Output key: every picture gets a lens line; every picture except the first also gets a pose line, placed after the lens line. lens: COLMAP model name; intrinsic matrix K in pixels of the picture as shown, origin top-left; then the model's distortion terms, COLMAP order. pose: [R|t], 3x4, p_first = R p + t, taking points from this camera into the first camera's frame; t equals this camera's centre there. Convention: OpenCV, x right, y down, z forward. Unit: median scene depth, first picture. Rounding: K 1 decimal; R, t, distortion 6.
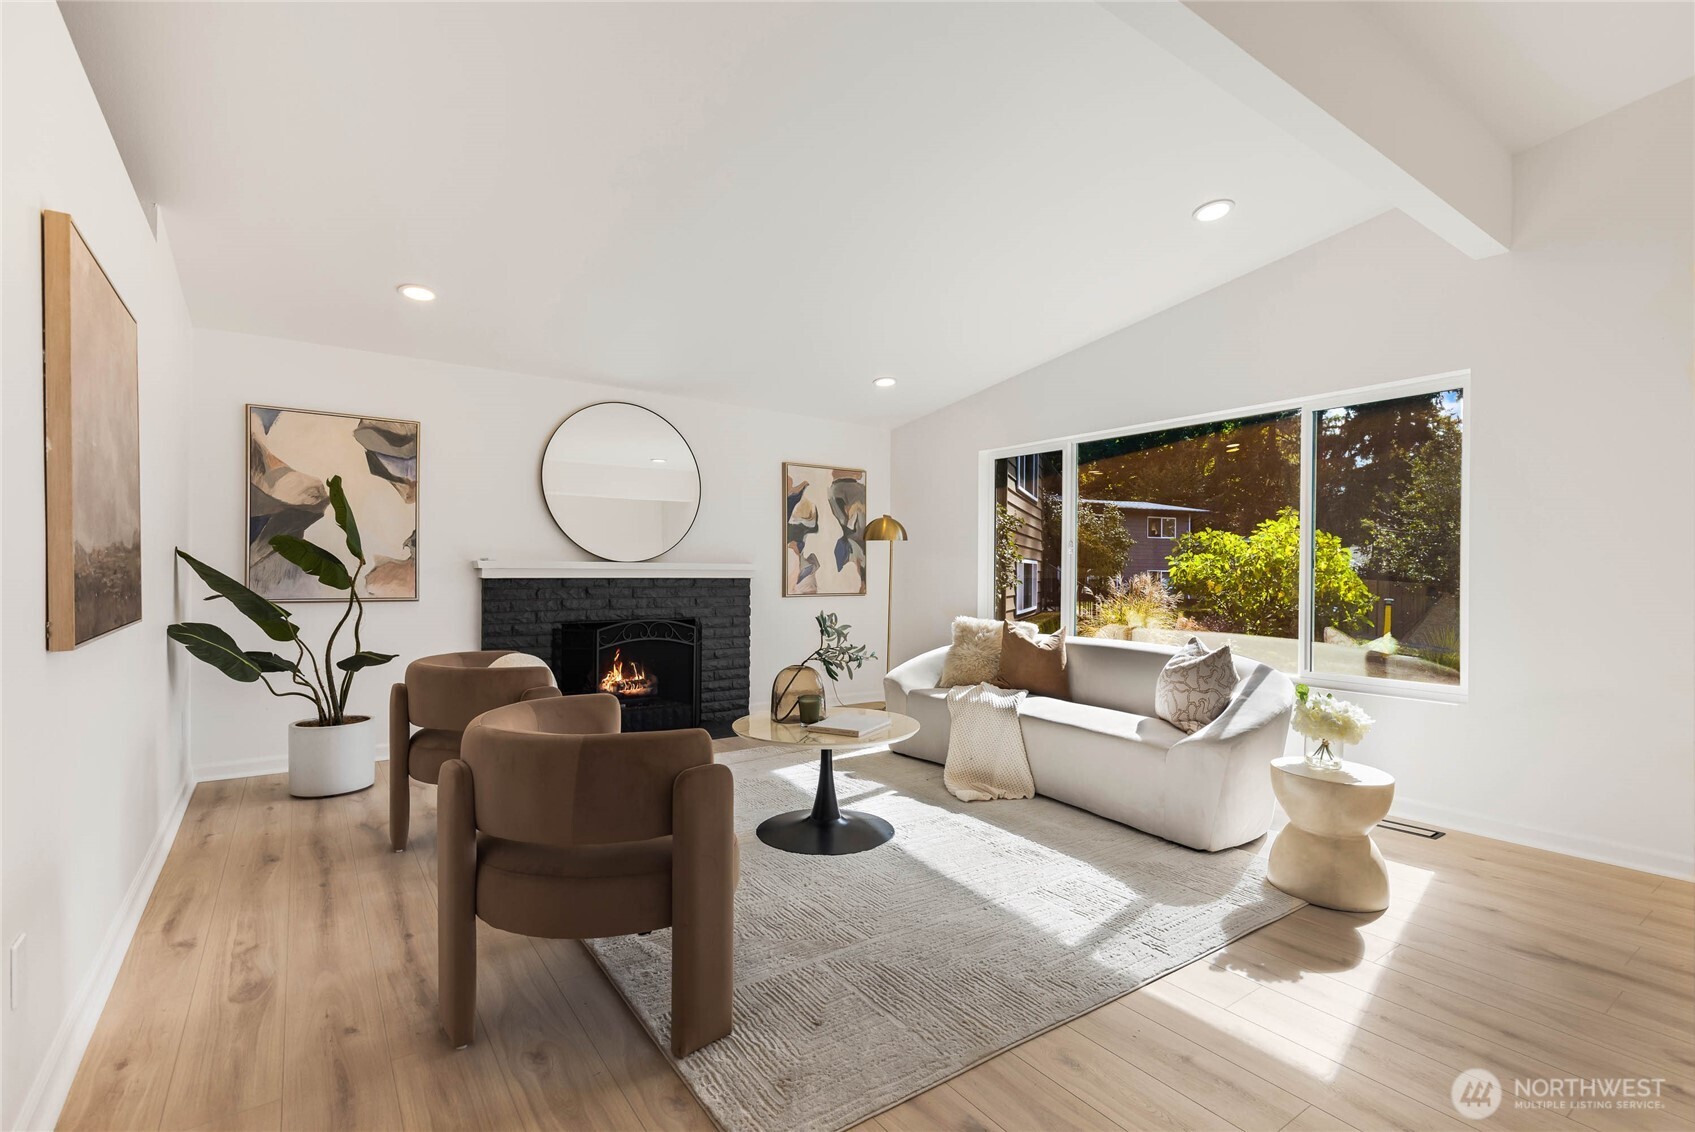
lens RADIAL K [[779.0, 0, 866.9], [0, 779.0, 571.4], [0, 0, 1]] dist [0.008824, -0.000311]
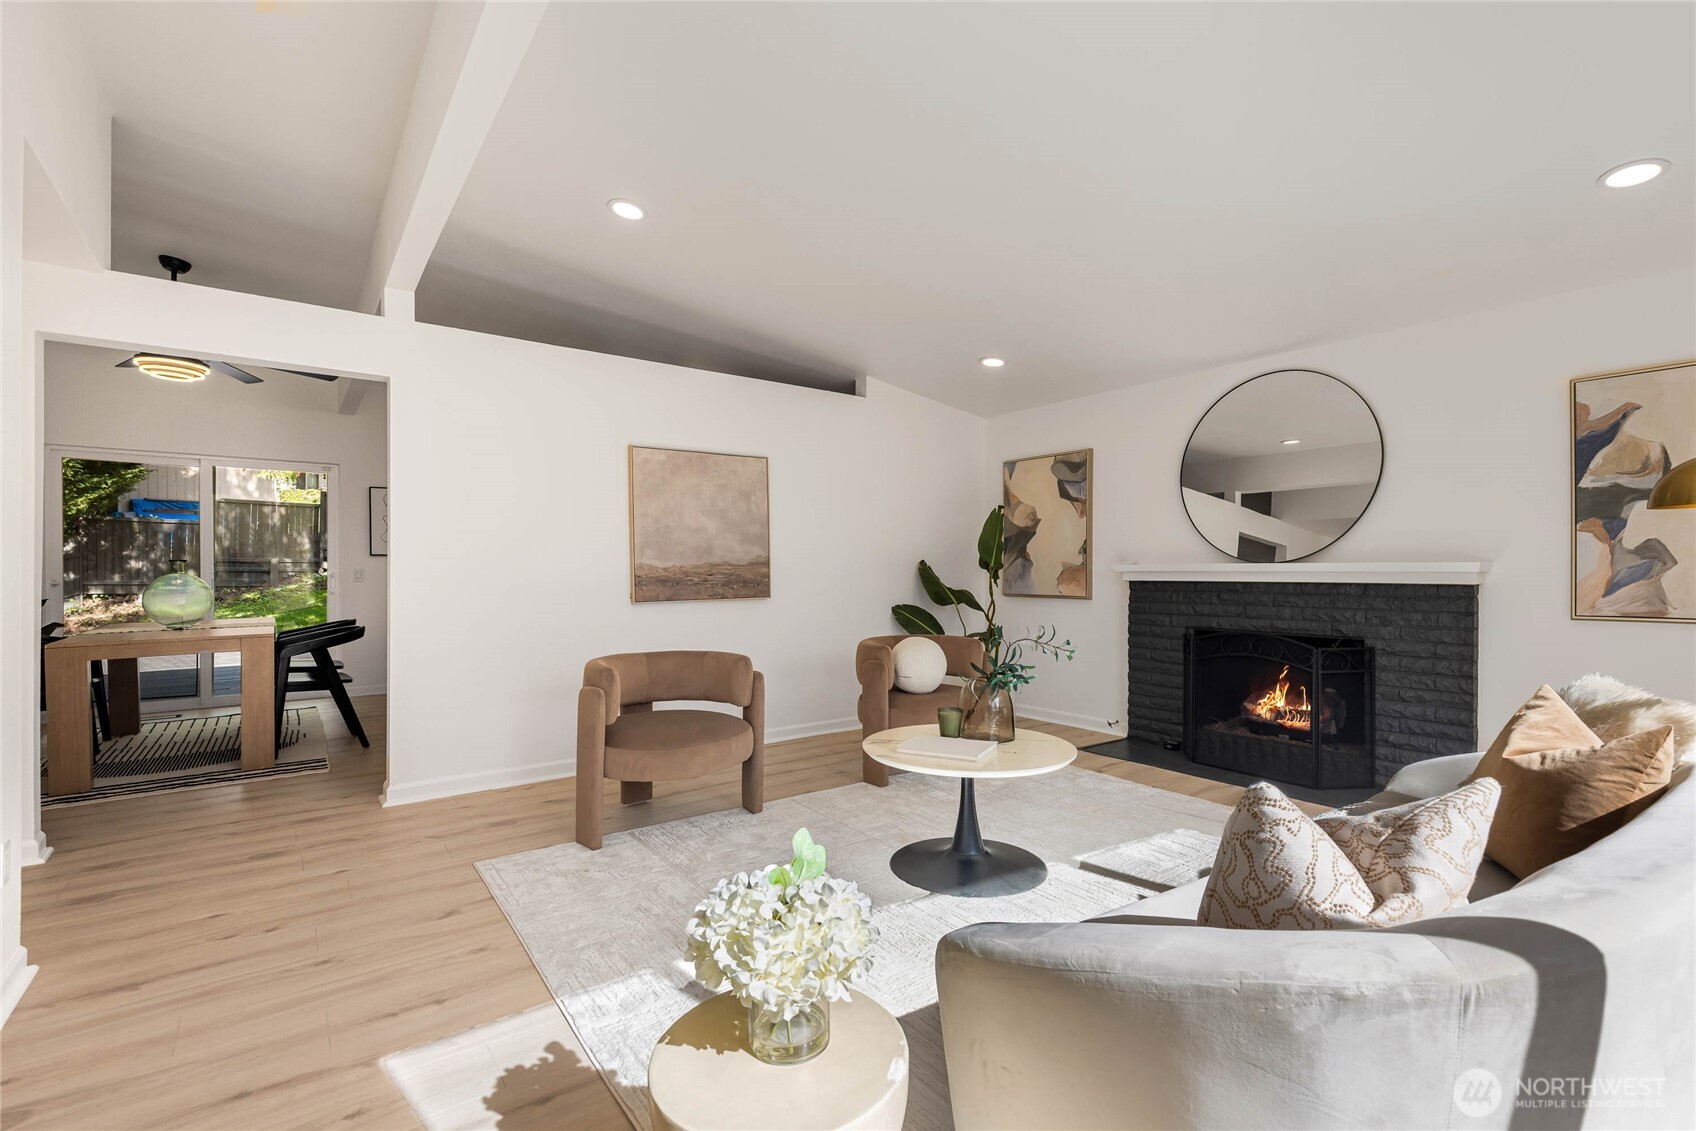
lens RADIAL K [[779.5, 0, 842.1], [0, 779.5, 570.6], [0, 0, 1]] dist [0.008824, -0.000311]
pose [[-0.002482, -0.007220, -0.999971, 0.616412], [-0.000038, 0.999974, -0.007220, 0.002605], [0.999997, 0.000020, -0.002483, 0.630588]]
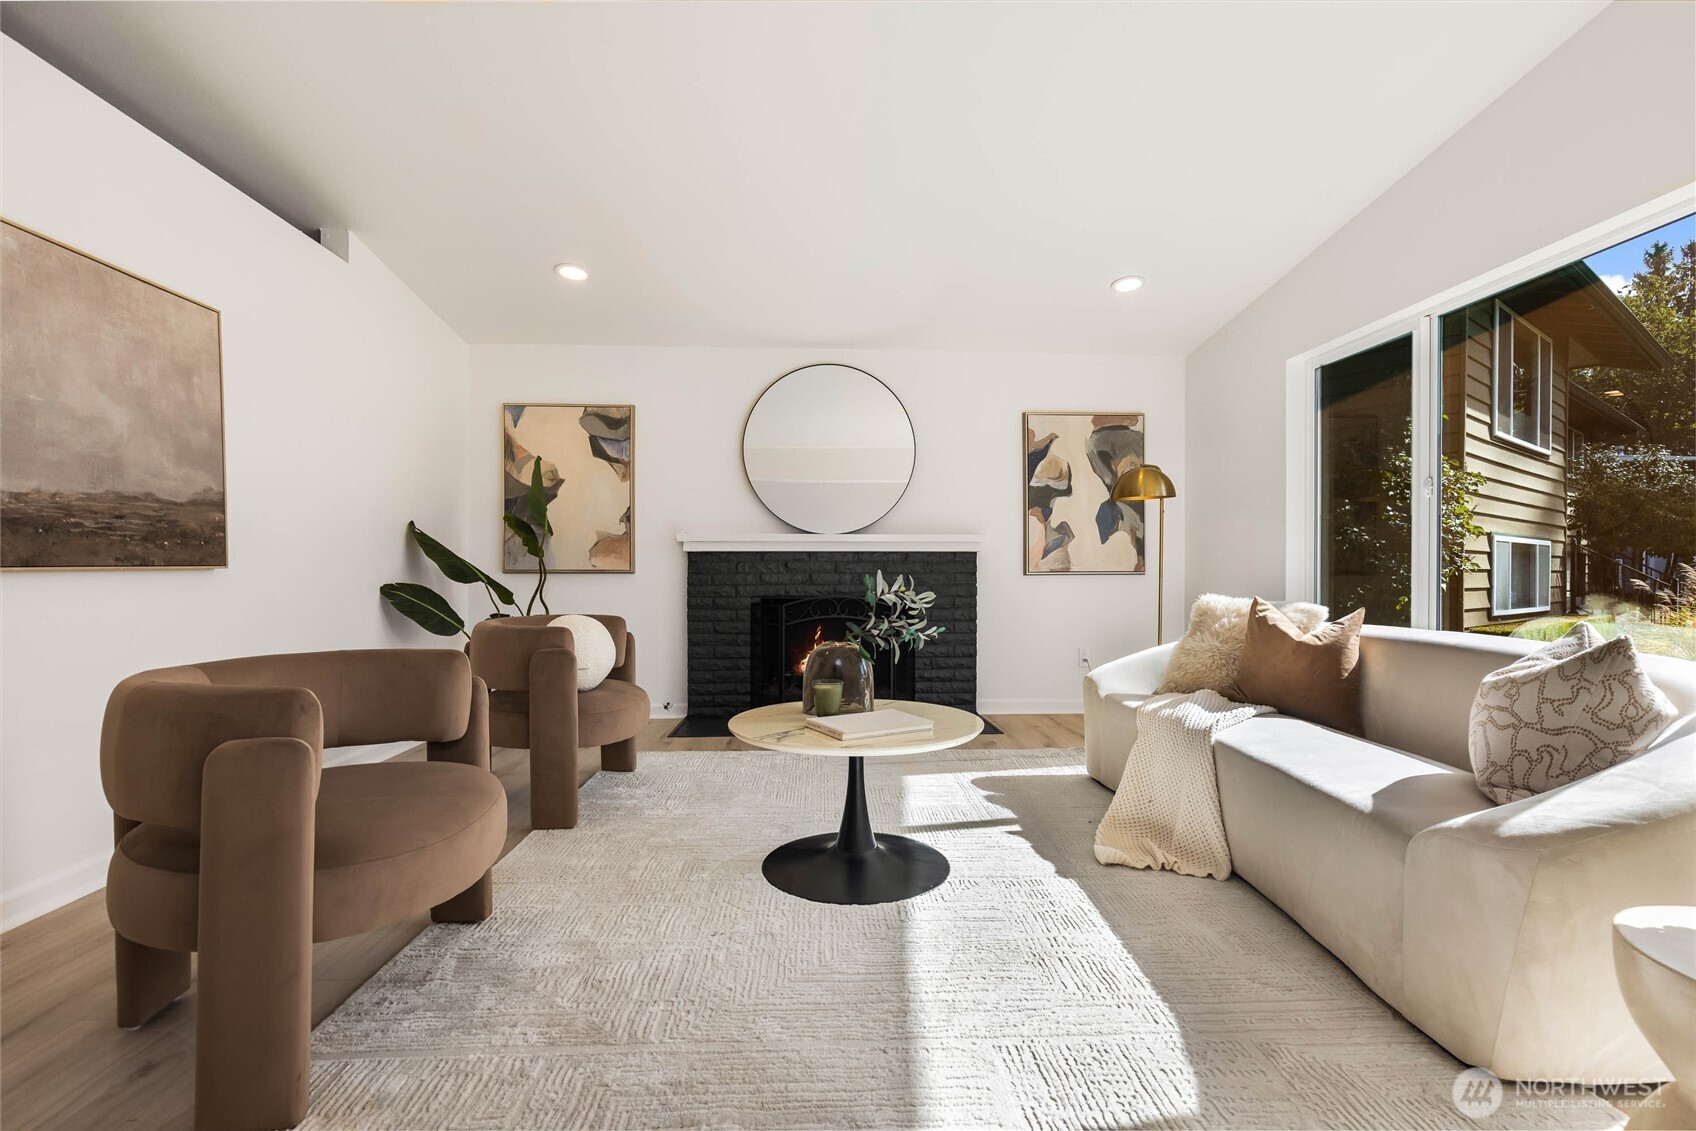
lens RADIAL K [[779.5, 0, 860.9], [0, 779.5, 569.9], [0, 0, 1]] dist [0.008824, -0.000311]
pose [[0.839325, -0.009291, -0.543551, 0.262236], [0.006511, 0.999954, -0.007039, 0.042829], [0.543592, 0.002369, 0.839346, 0.281301]]
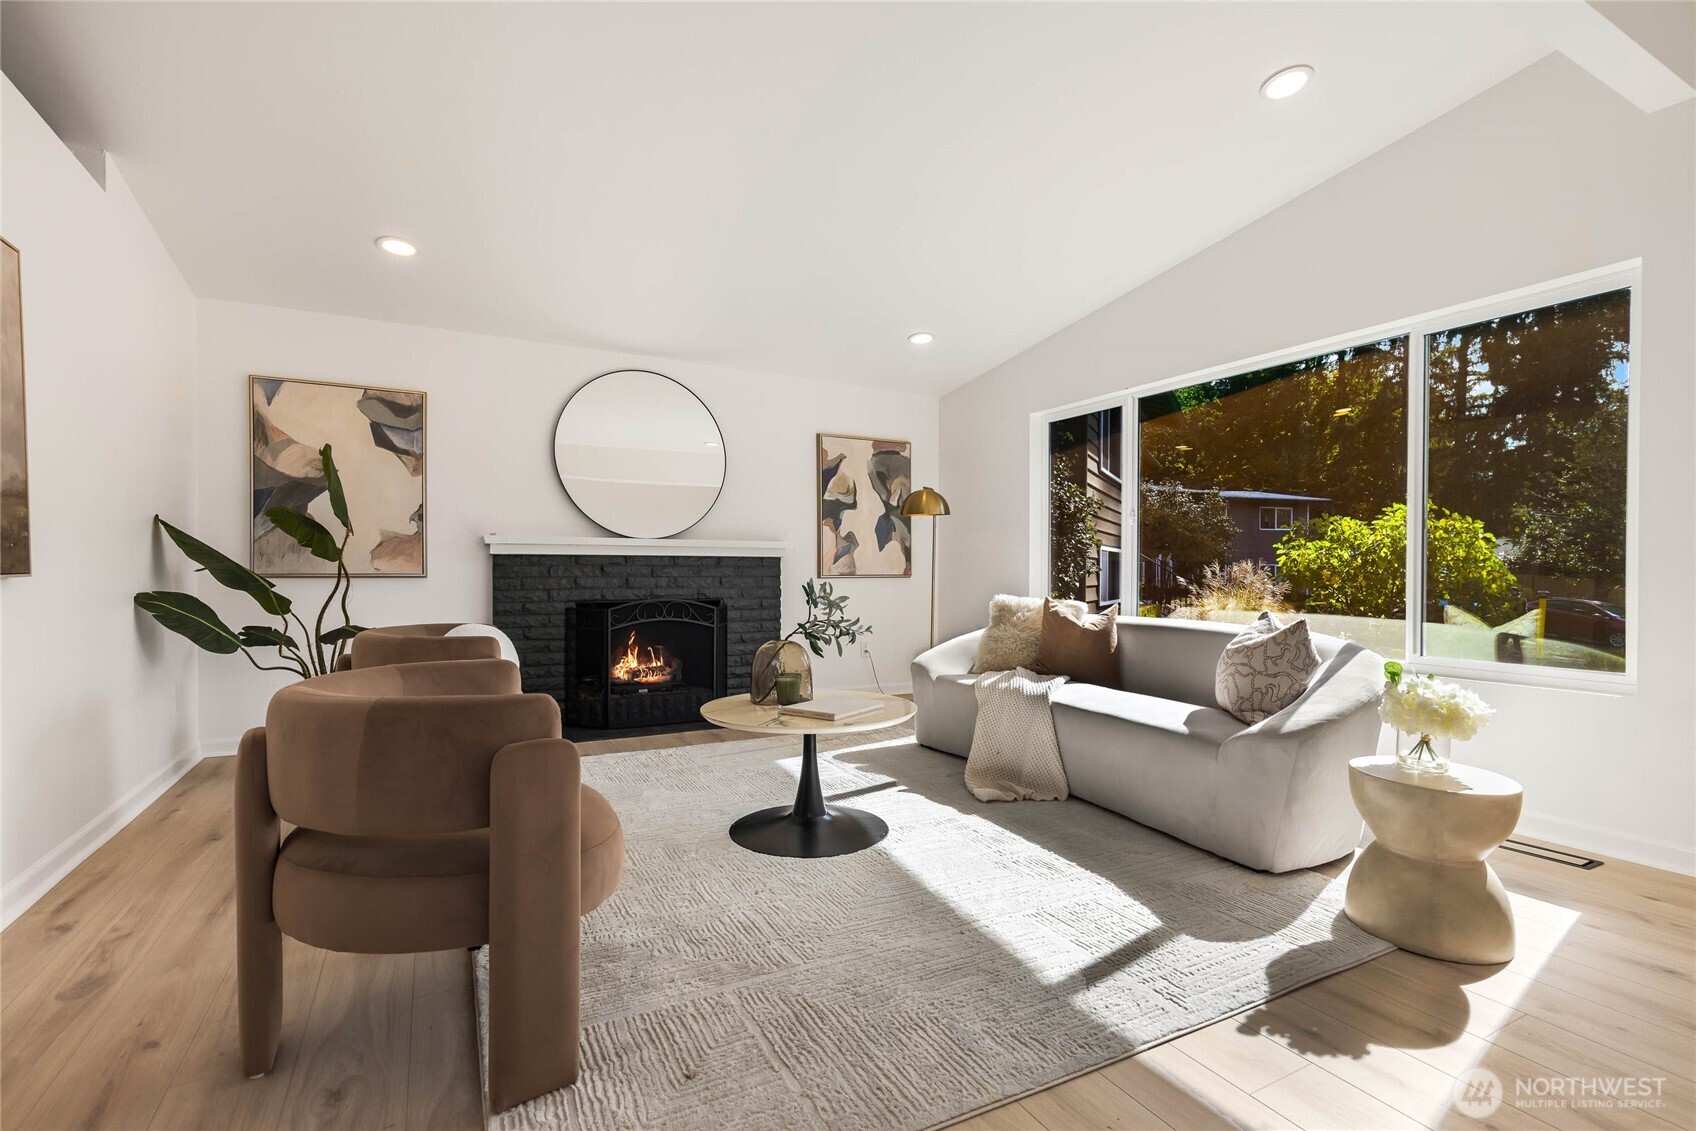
lens RADIAL K [[779.5, 0, 866.1], [0, 779.5, 577.3], [0, 0, 1]] dist [0.008824, -0.000311]
pose [[0.991934, -0.004620, -0.126670, 0.089896], [0.005636, 0.999955, 0.007663, 0.033527], [0.126629, -0.008315, 0.991915, 0.108912]]
